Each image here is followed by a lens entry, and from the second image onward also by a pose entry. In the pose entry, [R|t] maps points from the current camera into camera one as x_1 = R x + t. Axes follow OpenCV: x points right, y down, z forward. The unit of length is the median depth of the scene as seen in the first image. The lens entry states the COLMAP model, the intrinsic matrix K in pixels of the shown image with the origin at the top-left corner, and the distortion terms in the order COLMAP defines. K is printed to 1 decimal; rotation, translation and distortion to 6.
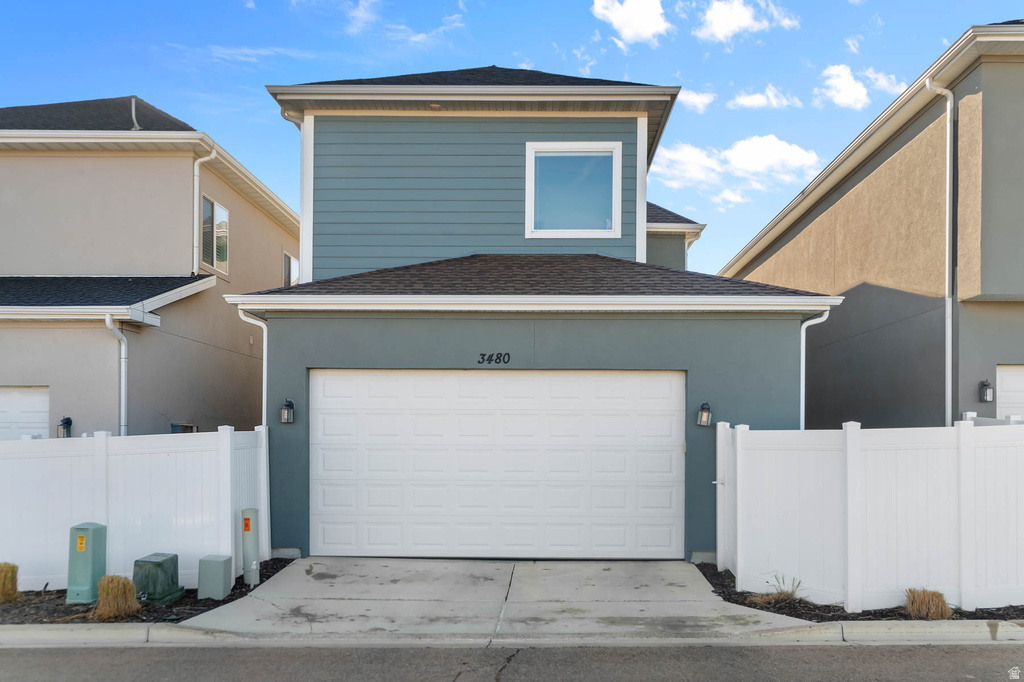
lens RADIAL K [[872.2, 0, 510.9], [0, 872.2, 436.5], [0, 0, 1]] dist [0.000099, 0.002740]
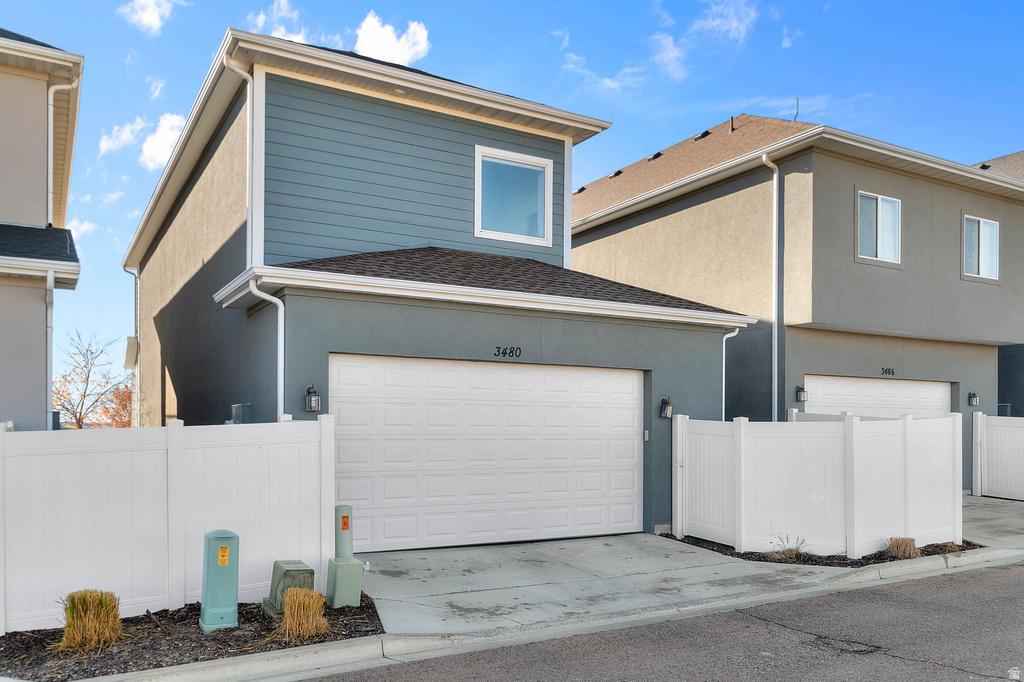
lens RADIAL K [[827.1, 0, 515.2], [0, 827.1, 431.0], [0, 0, 1]] dist [0.001557, 0.004620]
pose [[0.848453, -0.001758, 0.529268, -0.543991], [-0.000914, 0.999988, 0.004786, 0.000522], [-0.529270, -0.004544, 0.848441, 0.154595]]
